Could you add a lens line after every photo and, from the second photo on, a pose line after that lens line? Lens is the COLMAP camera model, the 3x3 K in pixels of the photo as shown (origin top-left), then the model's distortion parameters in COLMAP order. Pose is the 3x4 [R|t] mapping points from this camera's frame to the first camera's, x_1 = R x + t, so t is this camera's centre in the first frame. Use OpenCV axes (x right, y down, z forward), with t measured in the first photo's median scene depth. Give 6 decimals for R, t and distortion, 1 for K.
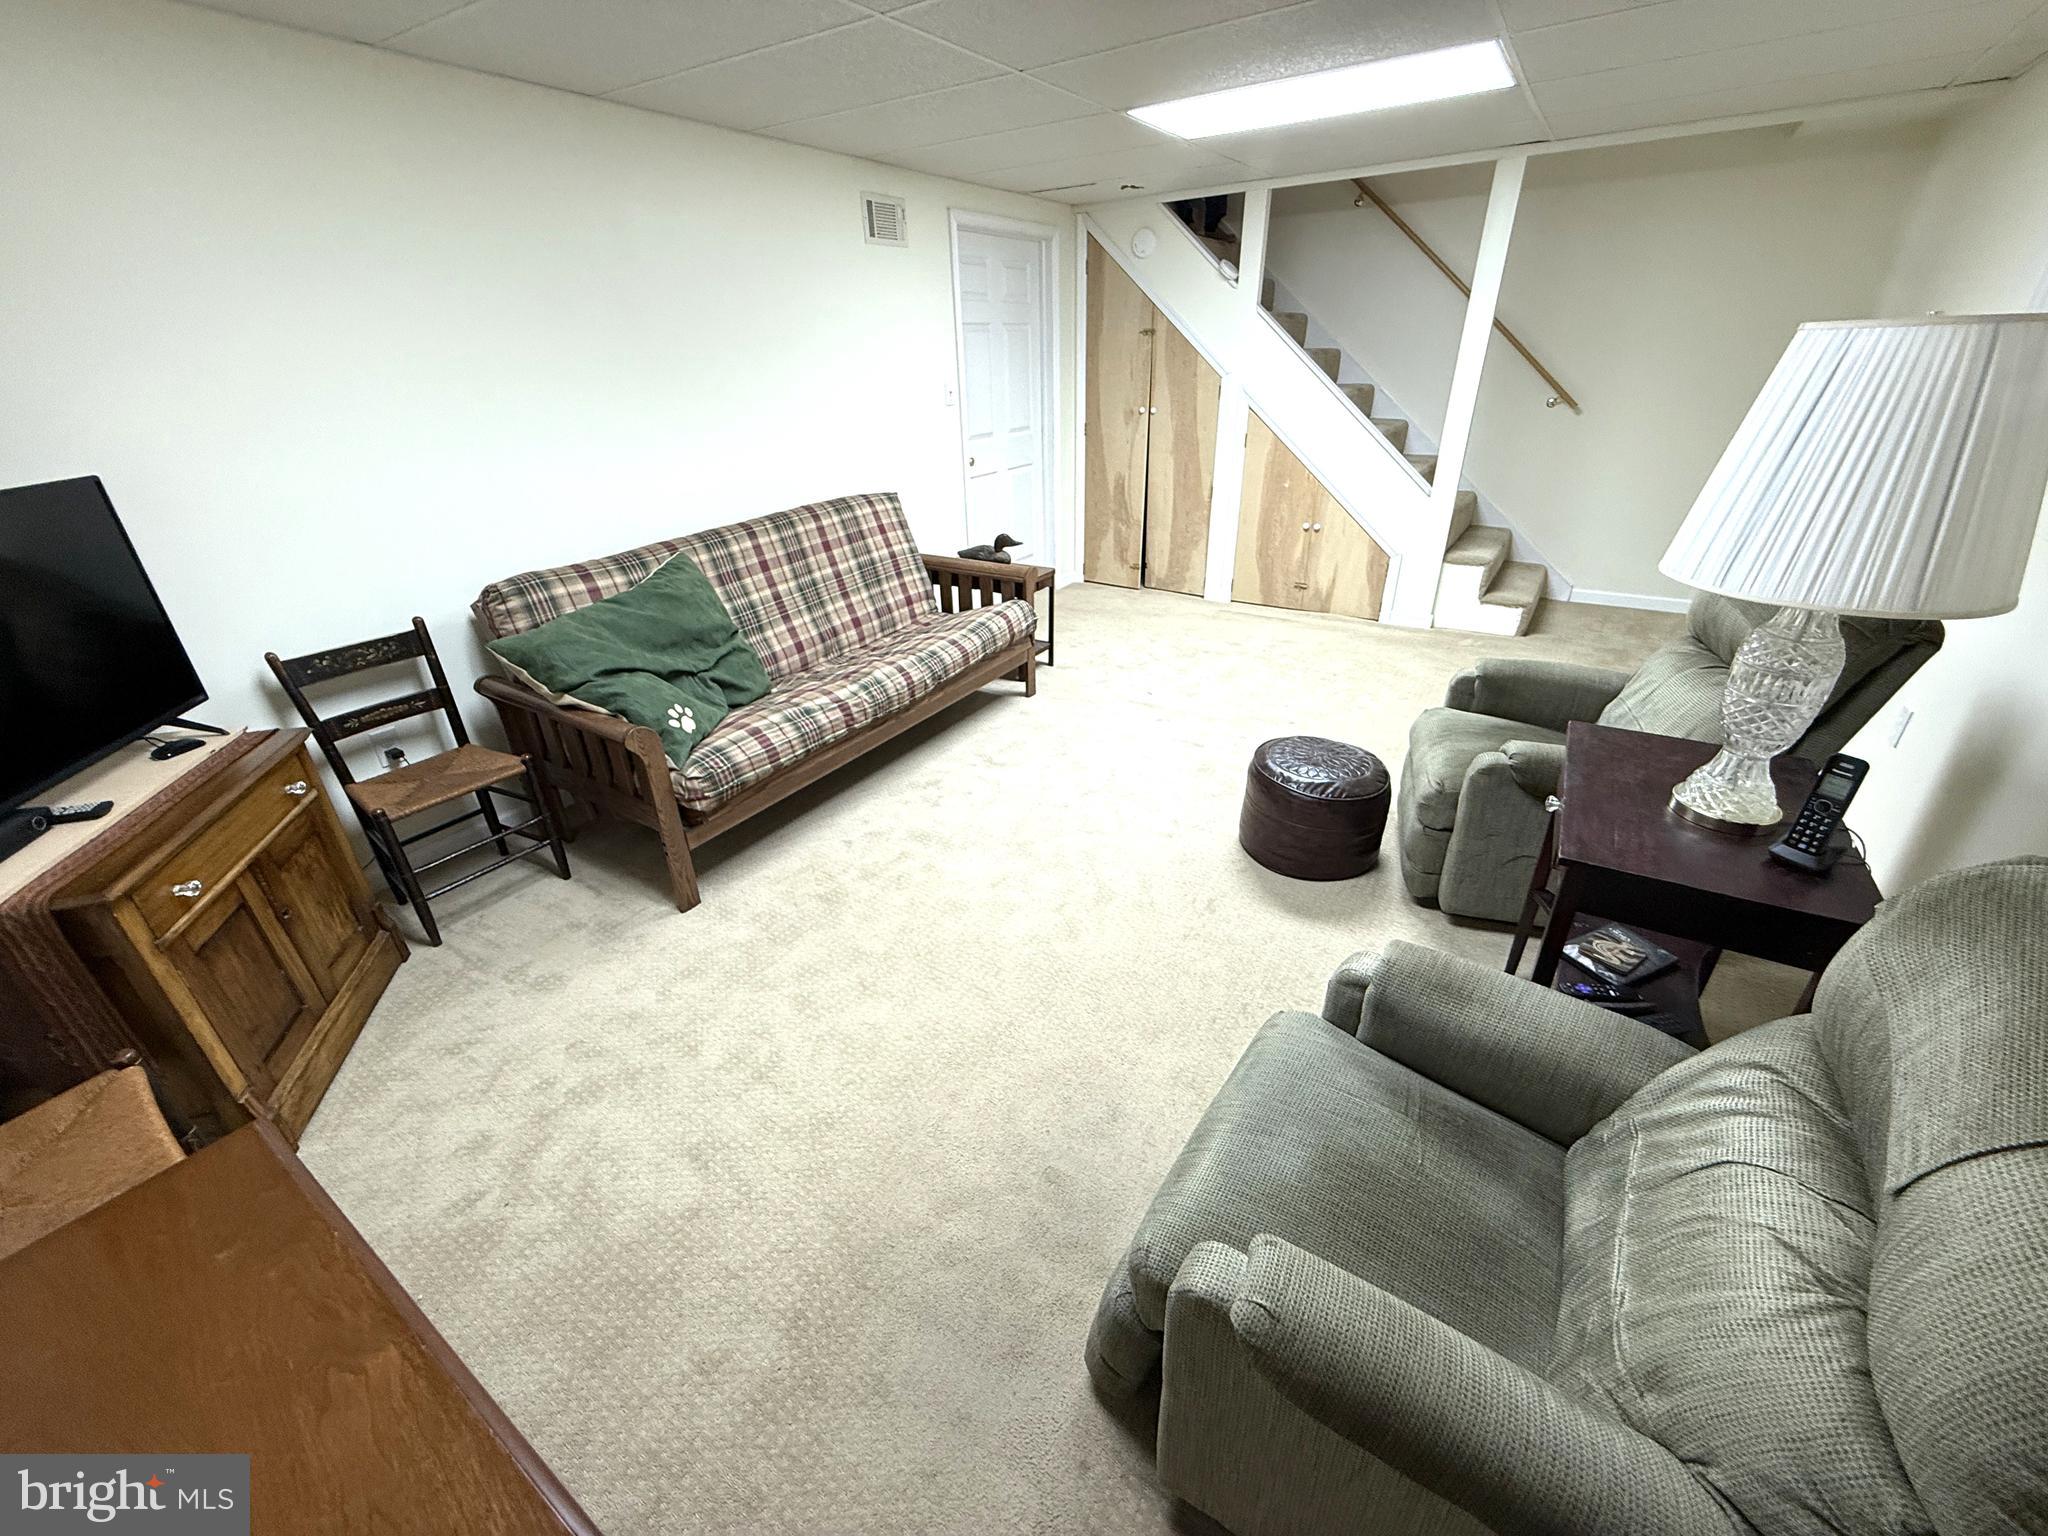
lens RADIAL K [[815.2, 0, 1021.6], [0, 815.2, 762.7], [0, 0, 1]] dist [-0.000182, 0.000006]
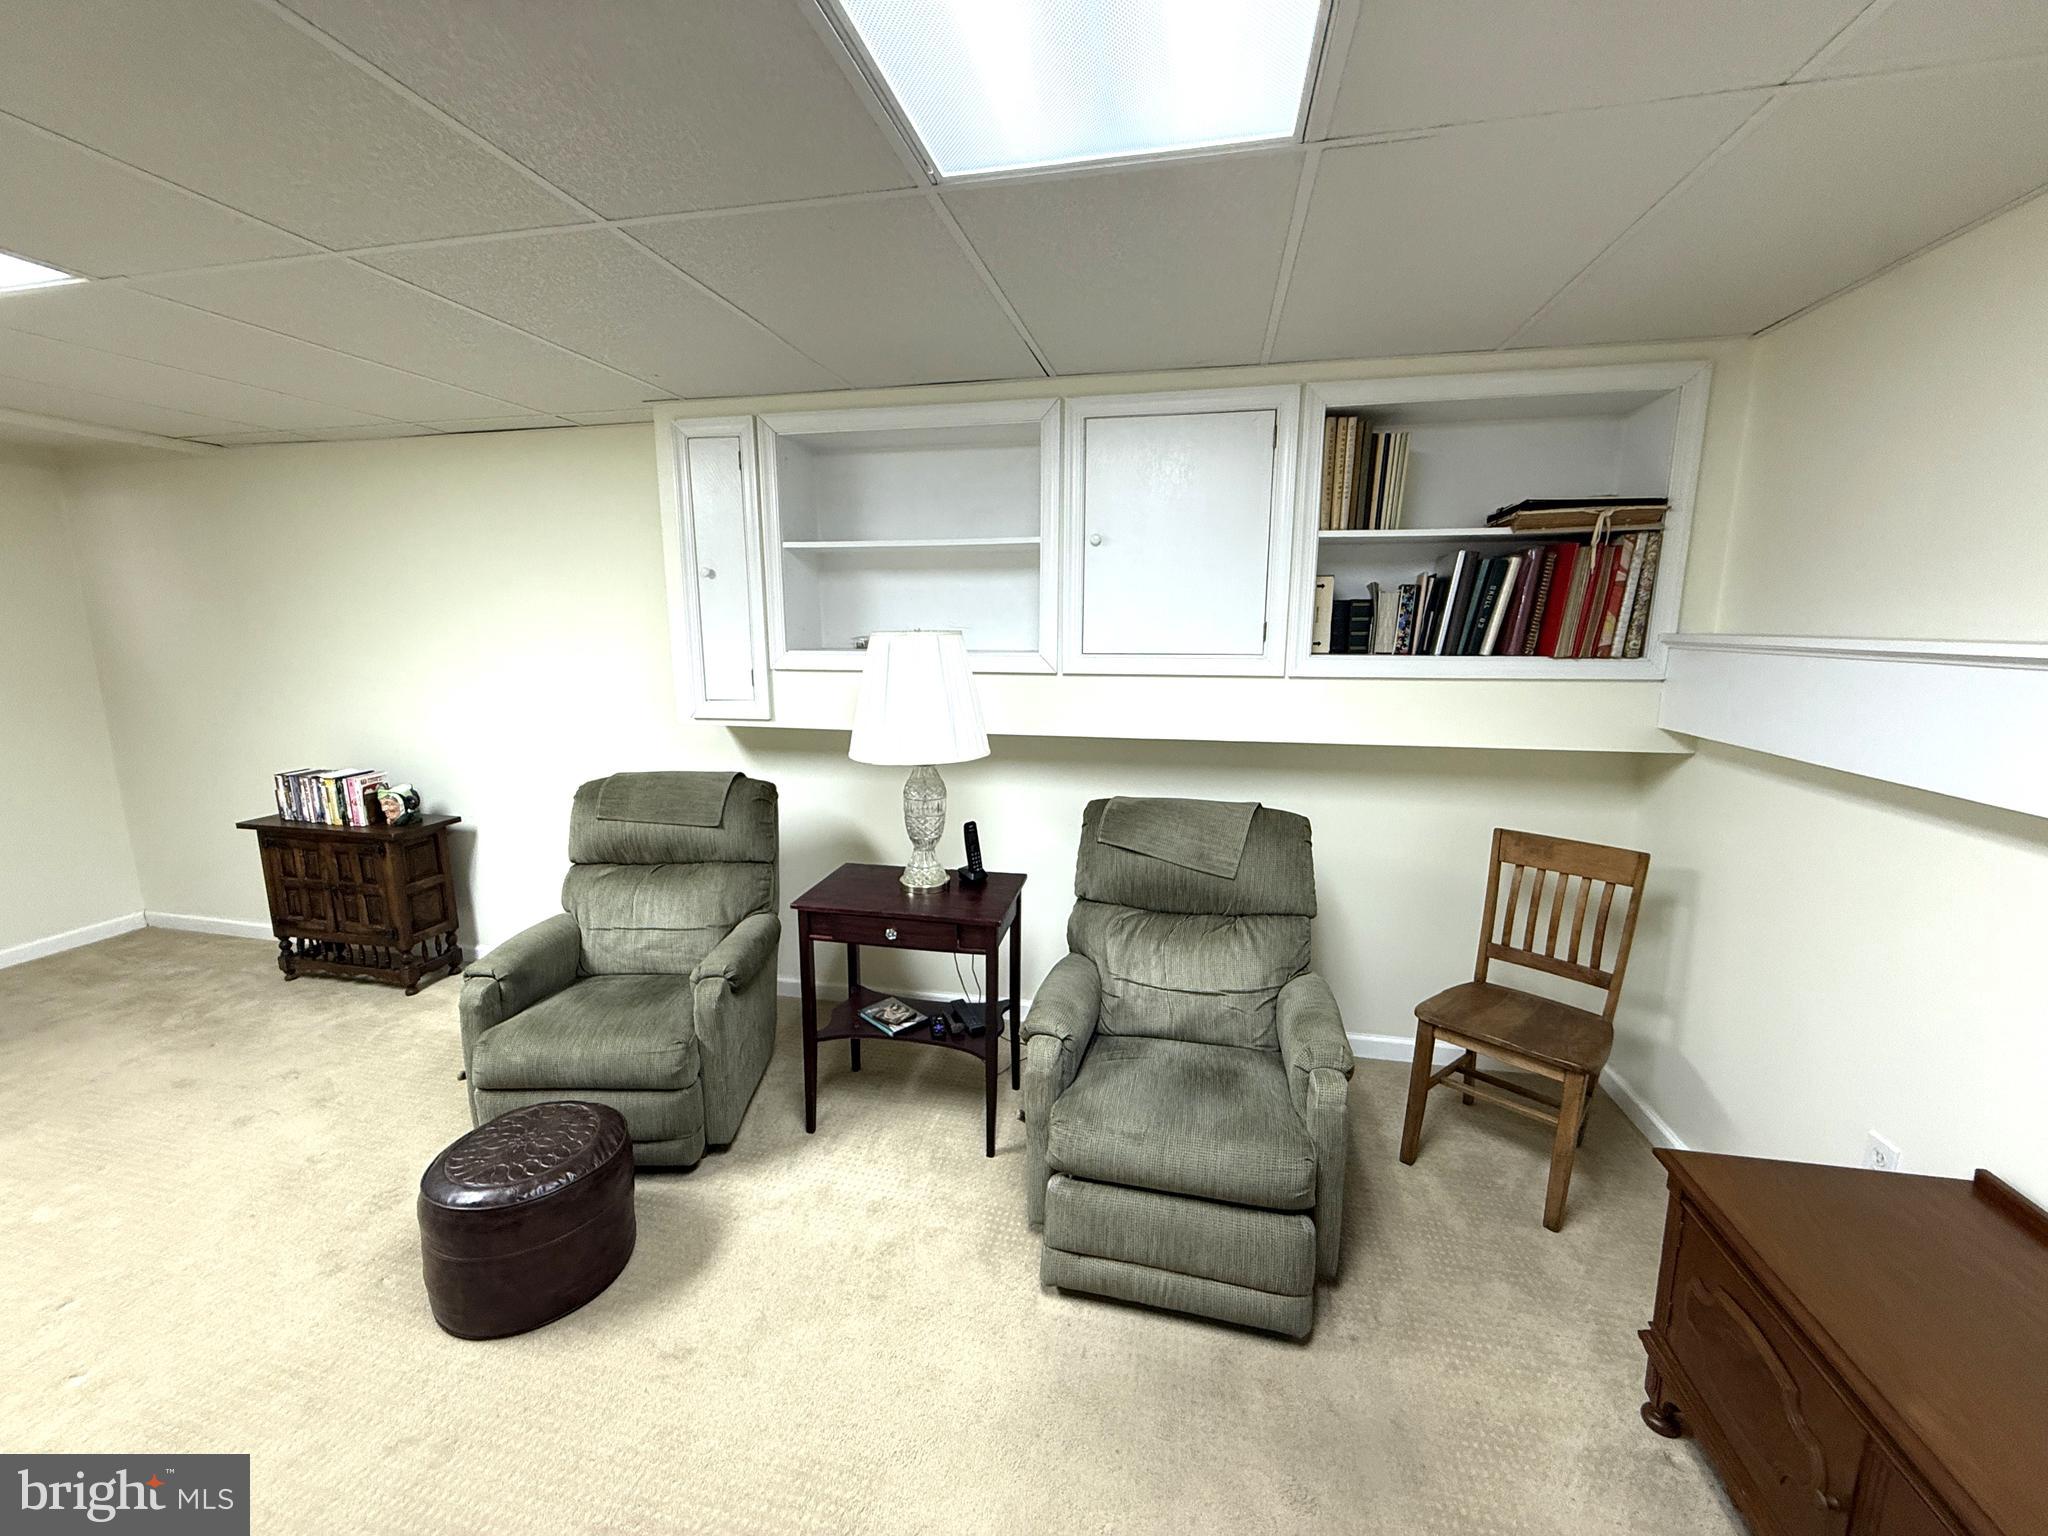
lens RADIAL K [[815.2, 0, 1021.7], [0, 815.2, 769.7], [0, 0, 1]] dist [-0.000182, 0.000006]
pose [[-0.357764, -0.139637, 0.923313, -0.518189], [0.431660, 0.852047, 0.296118, -0.386081], [-0.828055, 0.504498, -0.244556, 0.790068]]
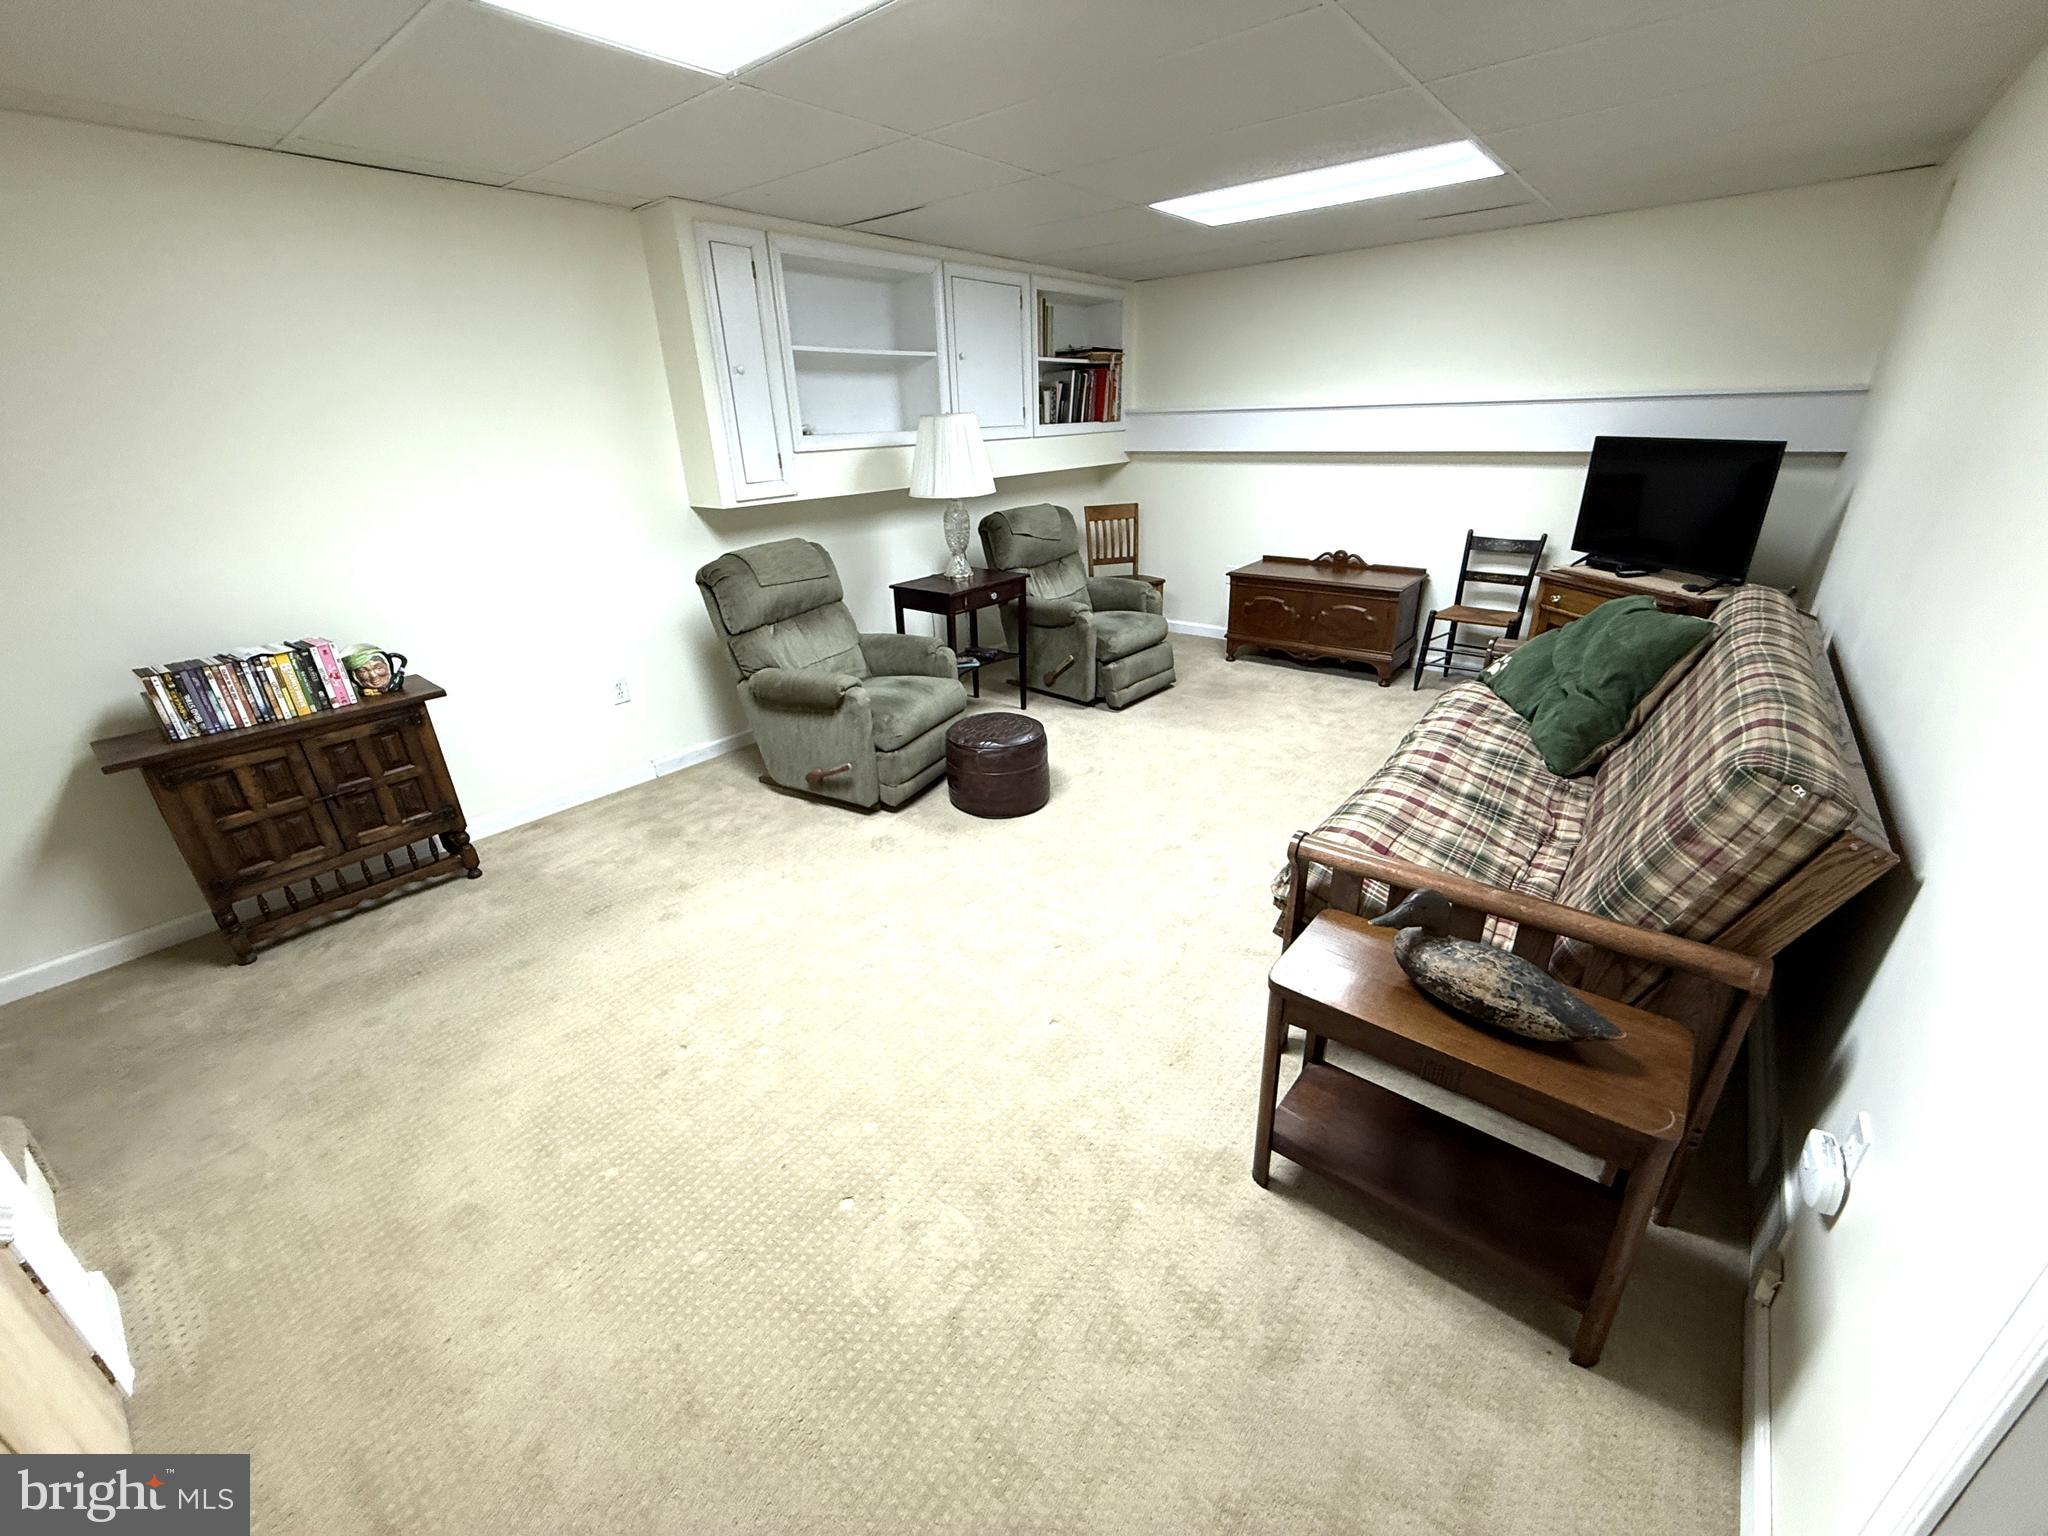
lens RADIAL K [[815.2, 0, 1029.5], [0, 815.2, 772.4], [0, 0, 1]] dist [-0.000182, 0.000006]
pose [[-0.993994, 0.013703, 0.108569, 0.265706], [0.092685, 0.632876, 0.768685, -1.202778], [-0.058177, 0.774132, -0.630346, 2.390622]]
